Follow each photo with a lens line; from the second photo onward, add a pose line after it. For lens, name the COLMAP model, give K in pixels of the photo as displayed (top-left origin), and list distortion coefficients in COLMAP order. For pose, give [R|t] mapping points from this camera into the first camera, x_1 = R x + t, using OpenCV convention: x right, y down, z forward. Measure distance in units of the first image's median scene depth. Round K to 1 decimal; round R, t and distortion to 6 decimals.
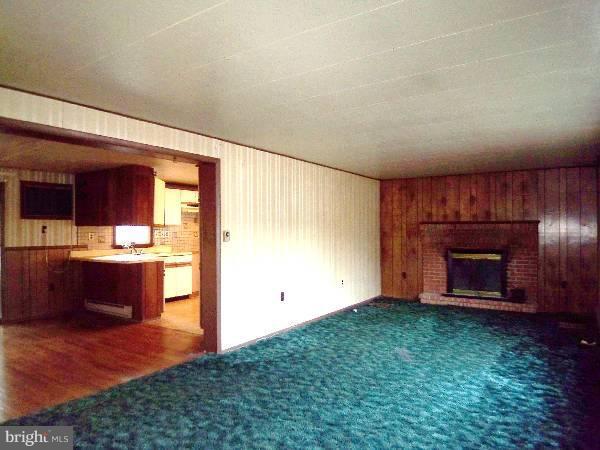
lens RADIAL K [[404.2, 0, 297.6], [0, 404.2, 227.2], [0, 0, 1]] dist [-0.007451, -0.013814]
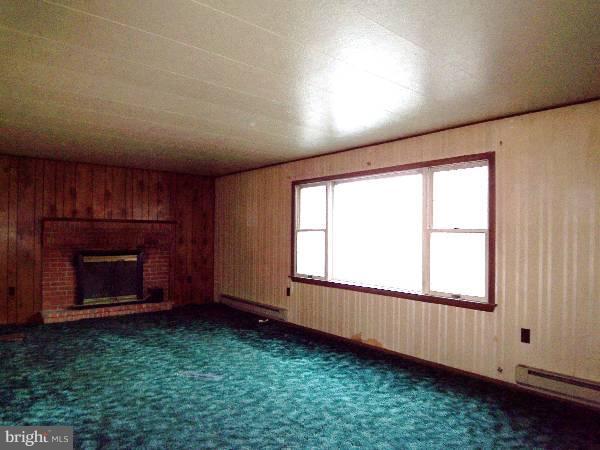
lens RADIAL K [[404.2, 0, 301.7], [0, 404.2, 223.7], [0, 0, 1]] dist [-0.007451, -0.013814]
pose [[0.272508, 0.031458, 0.961639, -0.345361], [-0.021513, 0.999415, -0.026597, 0.010491], [-0.961913, -0.013440, 0.273026, 0.391364]]
